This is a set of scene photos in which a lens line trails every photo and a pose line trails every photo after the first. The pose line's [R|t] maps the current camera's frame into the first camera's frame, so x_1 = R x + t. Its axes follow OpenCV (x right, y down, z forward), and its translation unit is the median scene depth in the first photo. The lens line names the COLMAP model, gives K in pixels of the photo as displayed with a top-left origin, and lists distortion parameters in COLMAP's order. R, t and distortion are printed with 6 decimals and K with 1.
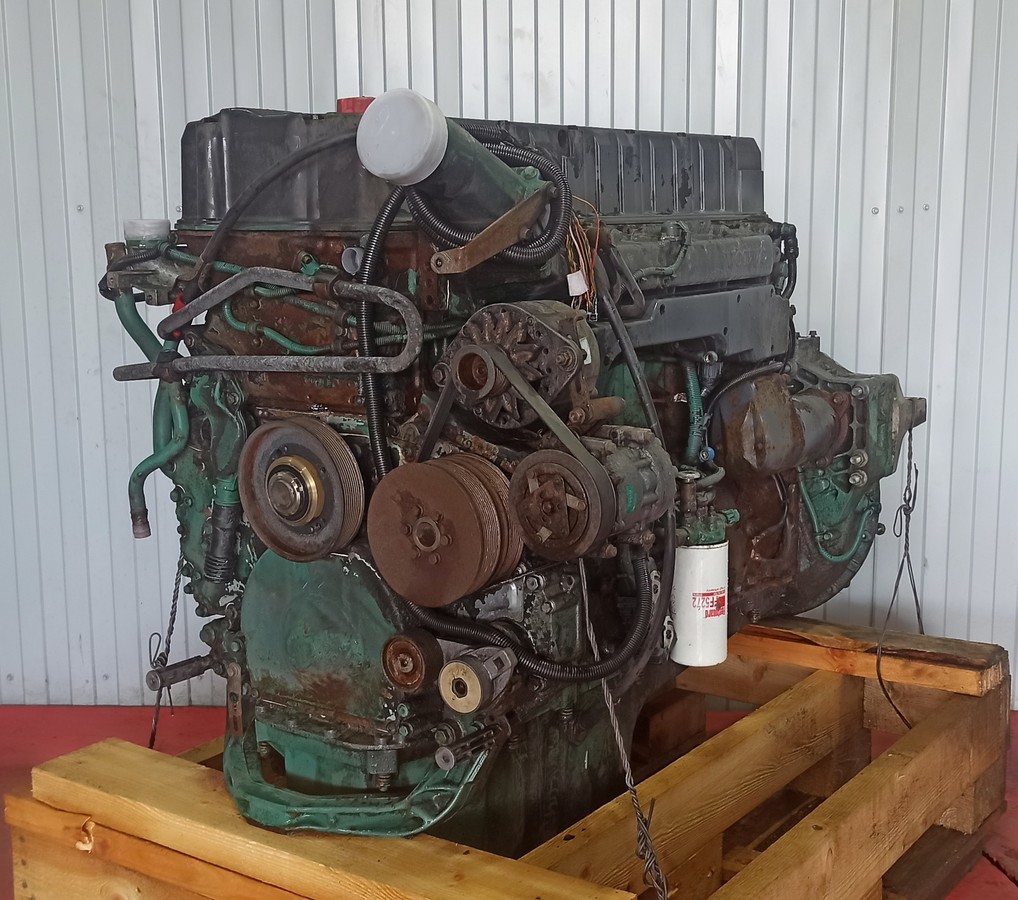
lens RADIAL K [[1446.1, 0, 510.3], [0, 1446.1, 453.4], [0, 0, 1]] dist [0.023473, 0.000000]
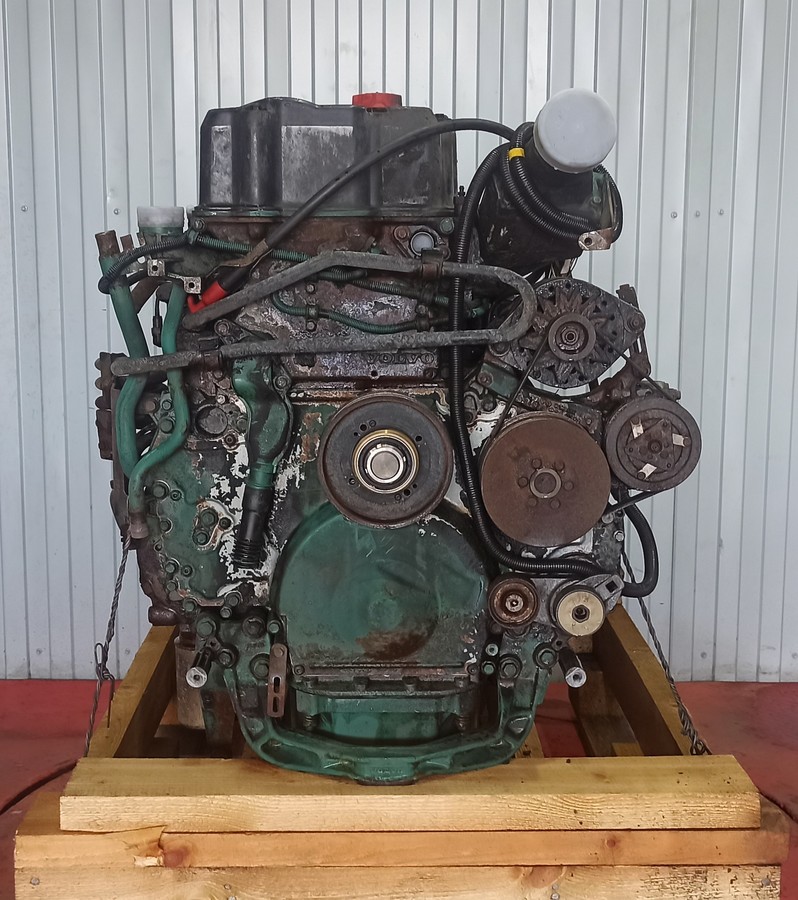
lens RADIAL K [[1408.4, 0, 398.7], [0, 1408.4, 449.1], [0, 0, 1]] dist [0.019638, 0.000000]
pose [[0.816933, -0.077150, 0.571548, -0.717137], [0.090266, 0.995903, 0.005411, 0.011671], [-0.569624, 0.047171, 0.820550, 0.143055]]
